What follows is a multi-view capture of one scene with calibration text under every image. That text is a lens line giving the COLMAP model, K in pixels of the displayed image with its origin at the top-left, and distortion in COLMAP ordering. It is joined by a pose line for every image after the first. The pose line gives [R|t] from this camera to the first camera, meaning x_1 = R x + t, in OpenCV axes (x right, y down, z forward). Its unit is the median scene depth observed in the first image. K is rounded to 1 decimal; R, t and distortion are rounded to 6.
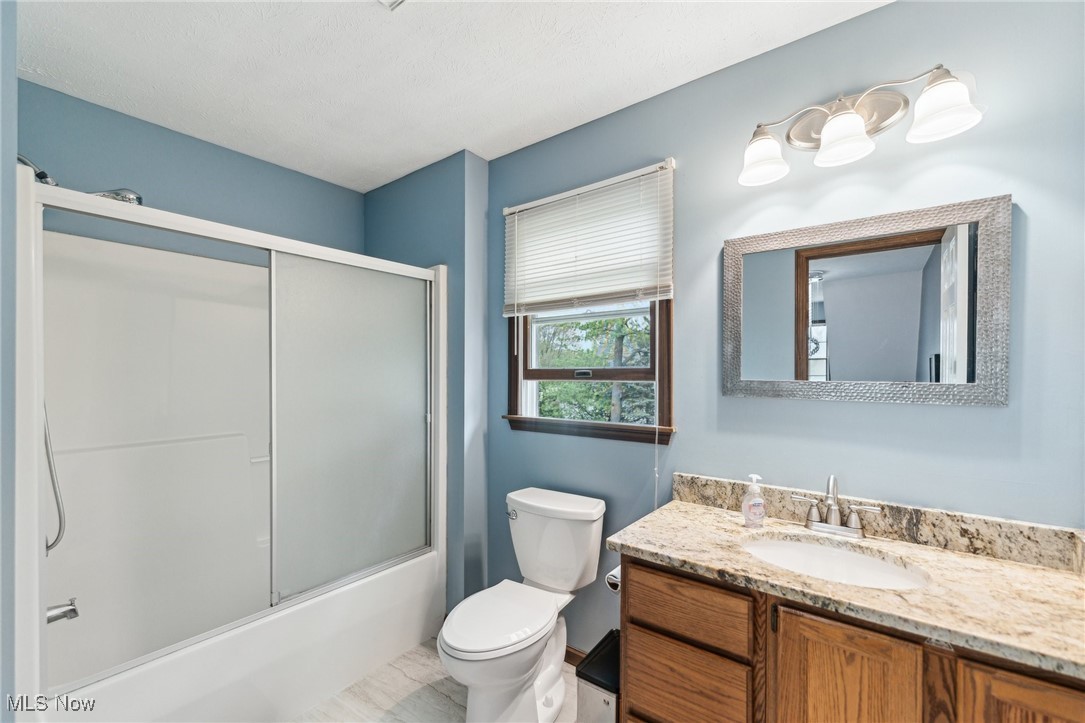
lens RADIAL K [[444.8, 0, 530.7], [0, 444.8, 361.0], [0, 0, 1]] dist [-0.002772, -0.000066]
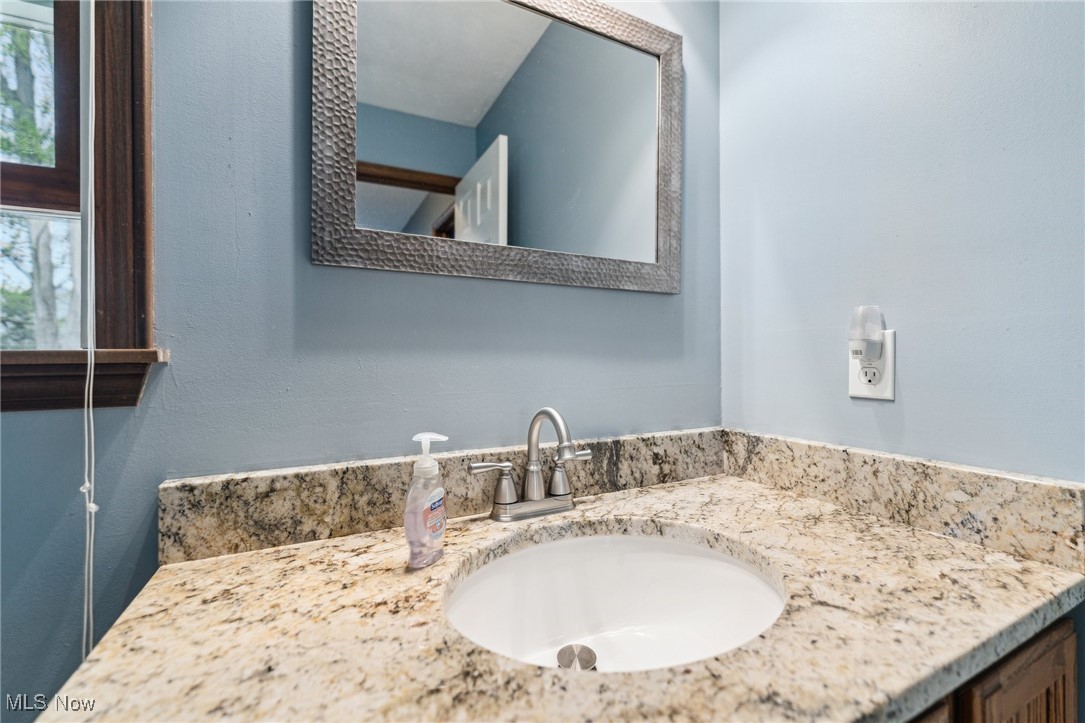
lens RADIAL K [[444.8, 0, 530.7], [0, 444.8, 361.0], [0, 0, 1]] dist [-0.002772, -0.000066]
pose [[0.444456, -0.012411, 0.895714, 0.190862], [-0.016846, 0.999611, 0.022210, 0.188750], [-0.895642, -0.024960, 0.444075, 0.776553]]
